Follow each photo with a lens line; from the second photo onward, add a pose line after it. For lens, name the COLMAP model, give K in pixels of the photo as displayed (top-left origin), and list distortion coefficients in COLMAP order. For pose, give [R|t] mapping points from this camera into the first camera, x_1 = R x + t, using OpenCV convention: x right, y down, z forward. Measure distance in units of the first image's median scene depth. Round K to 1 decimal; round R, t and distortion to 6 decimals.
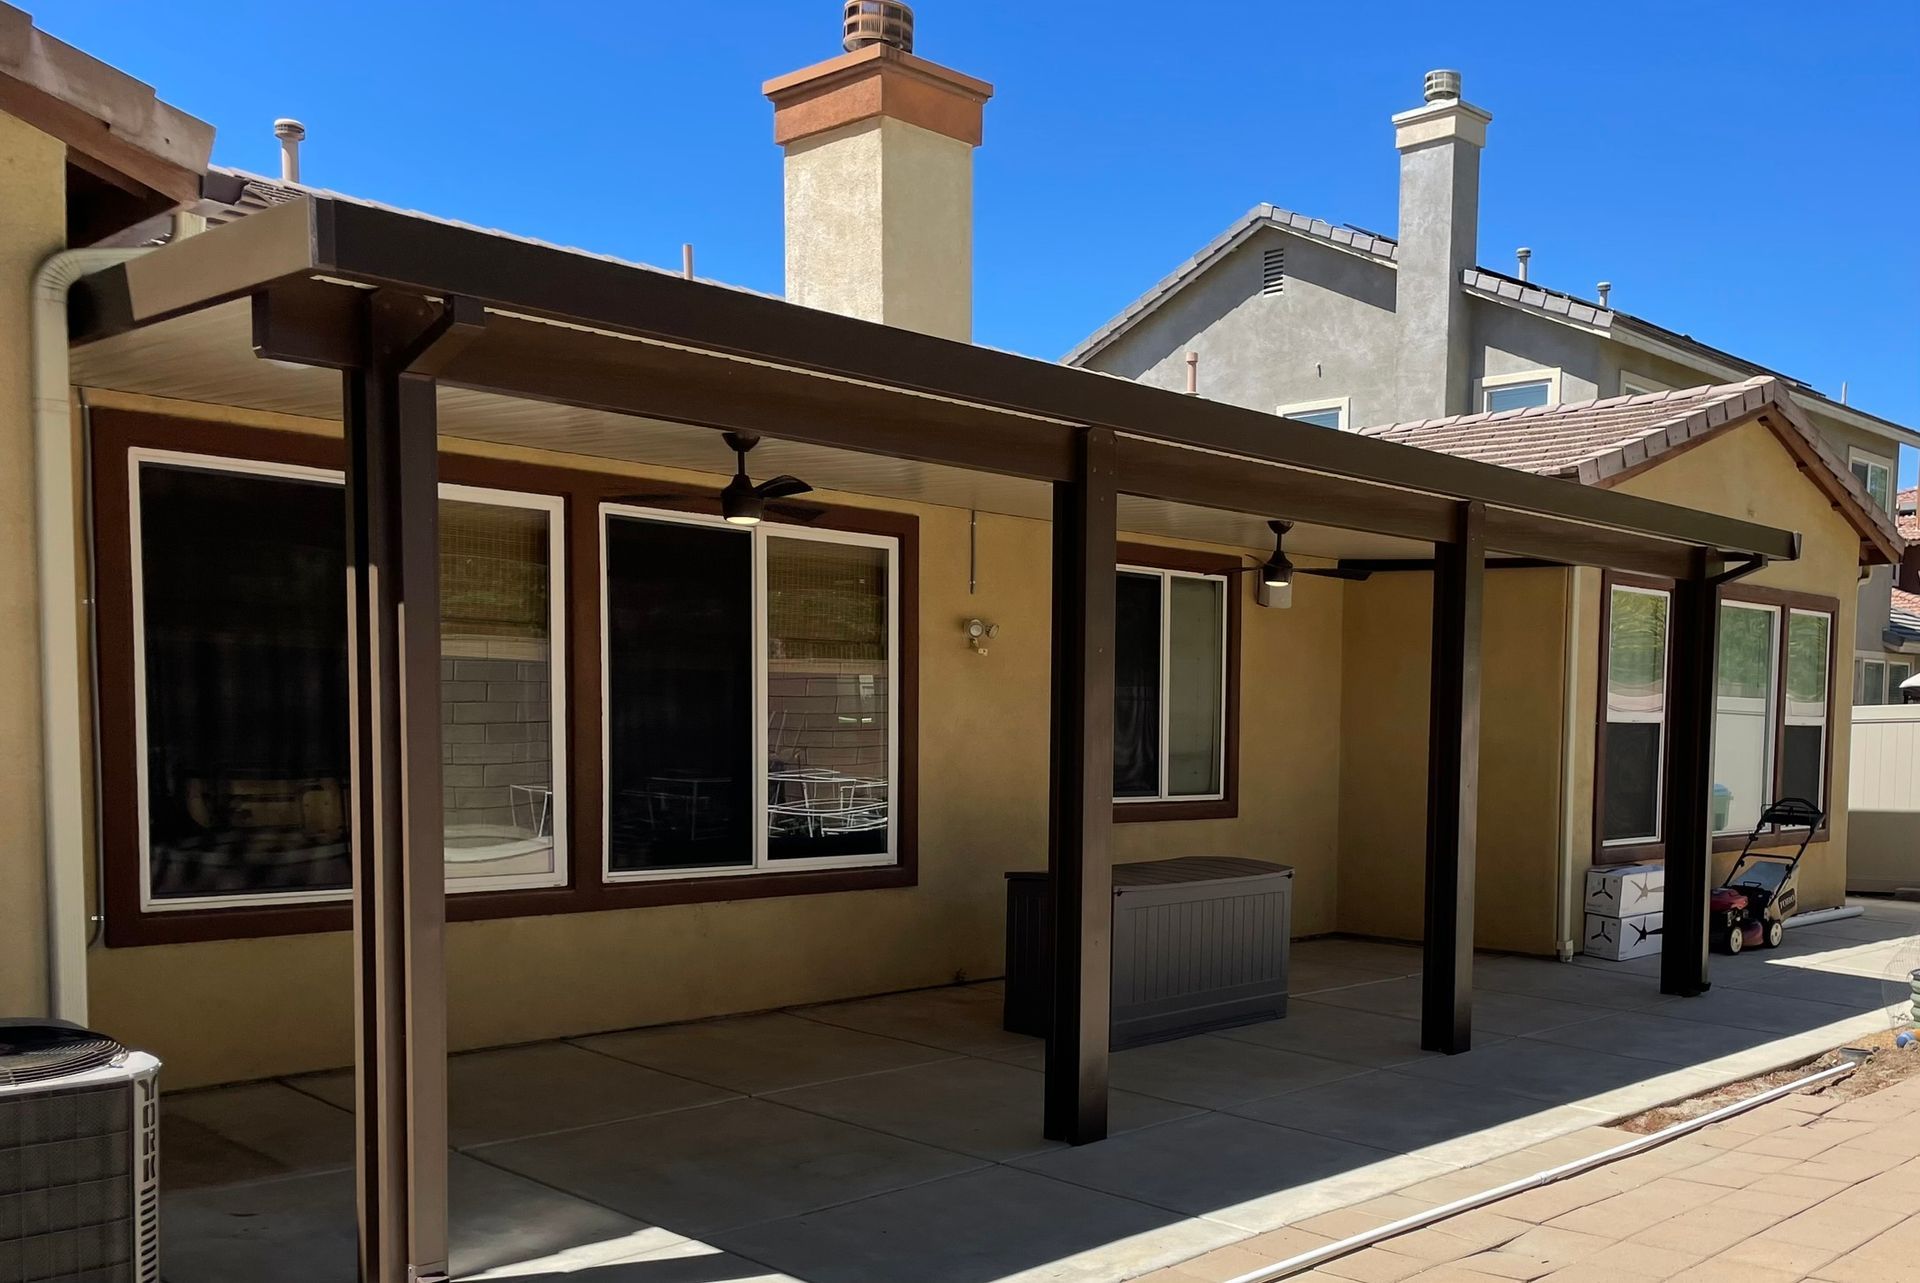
lens RADIAL K [[1830.8, 0, 962.9], [0, 1830.8, 849.0], [0, 0, 1]] dist [0.066828, -0.001607]
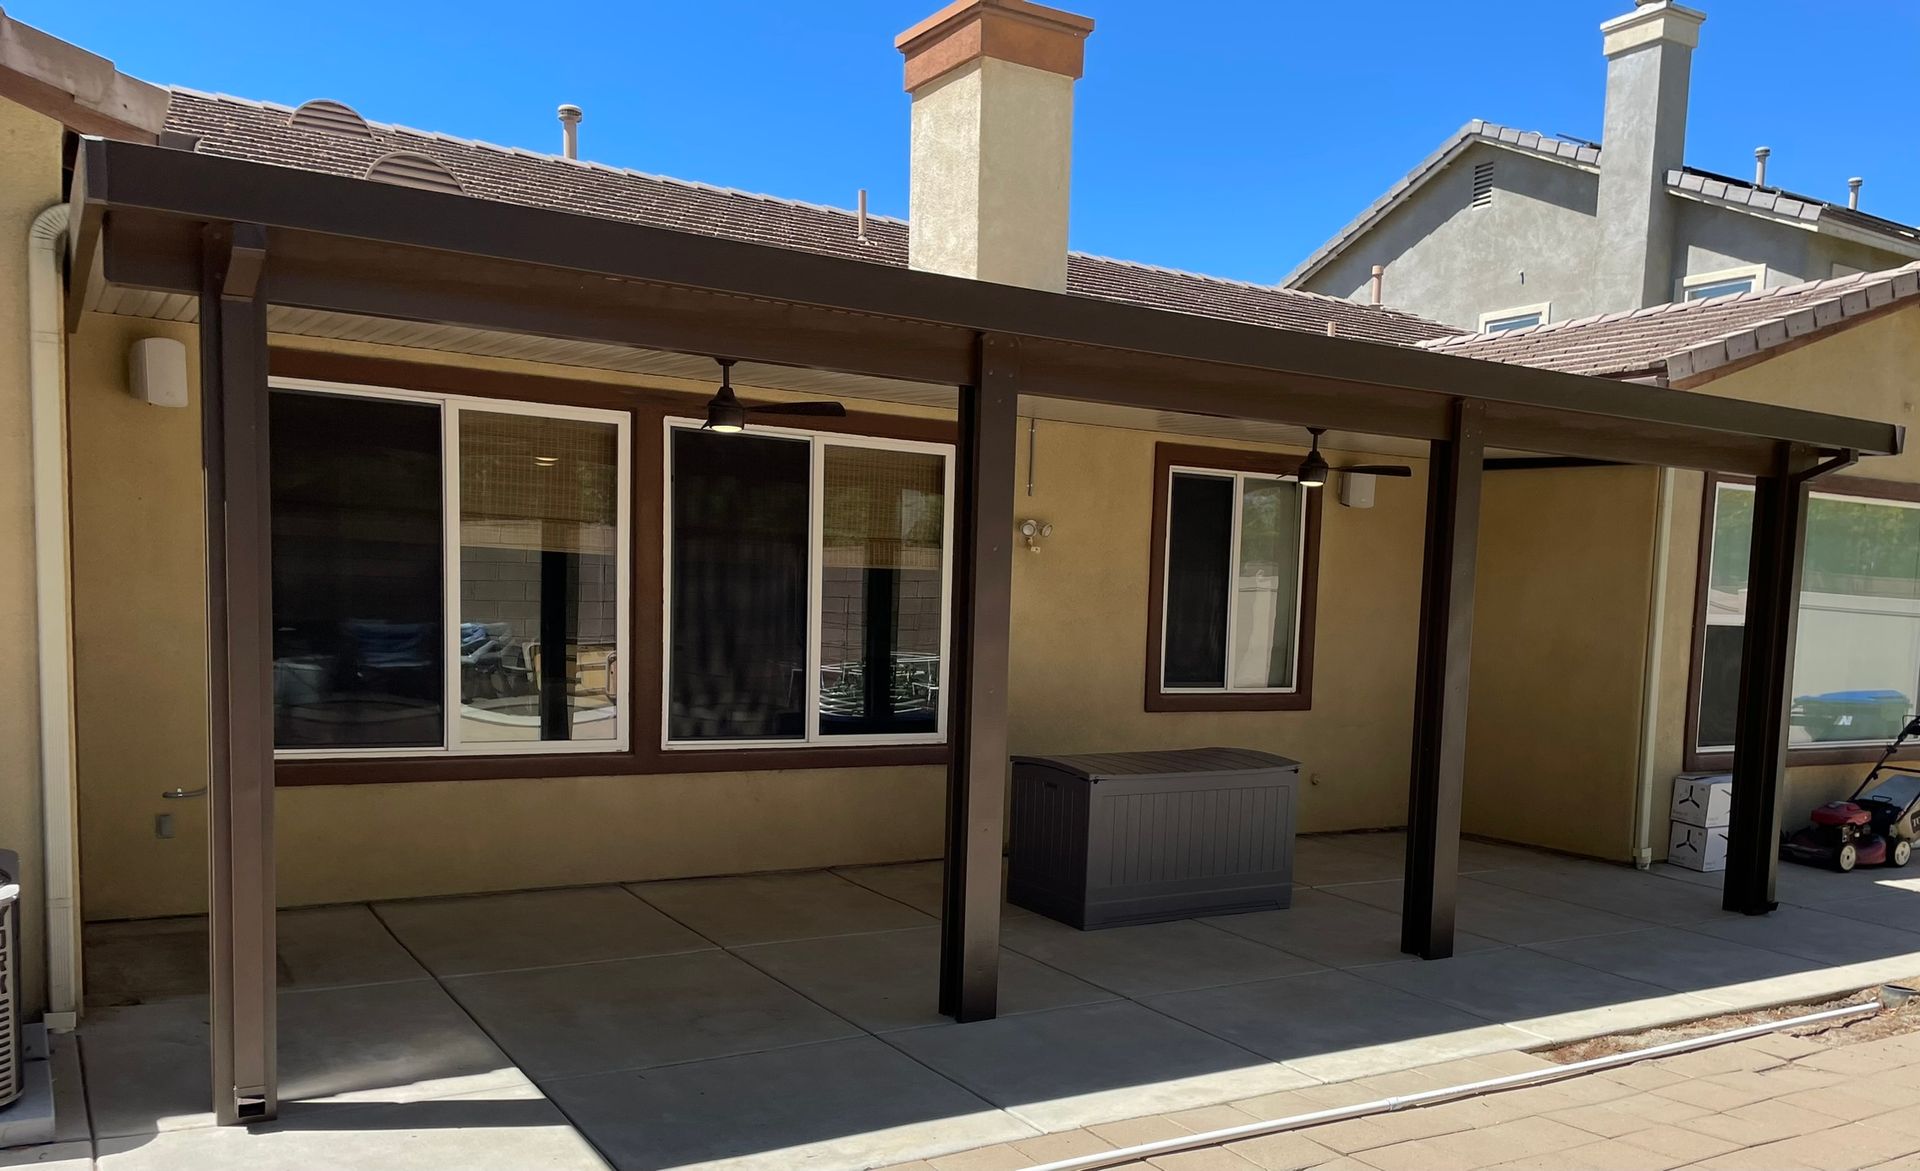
lens RADIAL K [[1515.0, 0, 954.5], [0, 1515.0, 742.2], [0, 0, 1]] dist [0.083729, -0.089130]
pose [[0.959512, 0.040628, -0.278722, 0.206040], [-0.035271, 0.999084, 0.024212, -0.013409], [0.279451, -0.013401, 0.960067, 0.118772]]
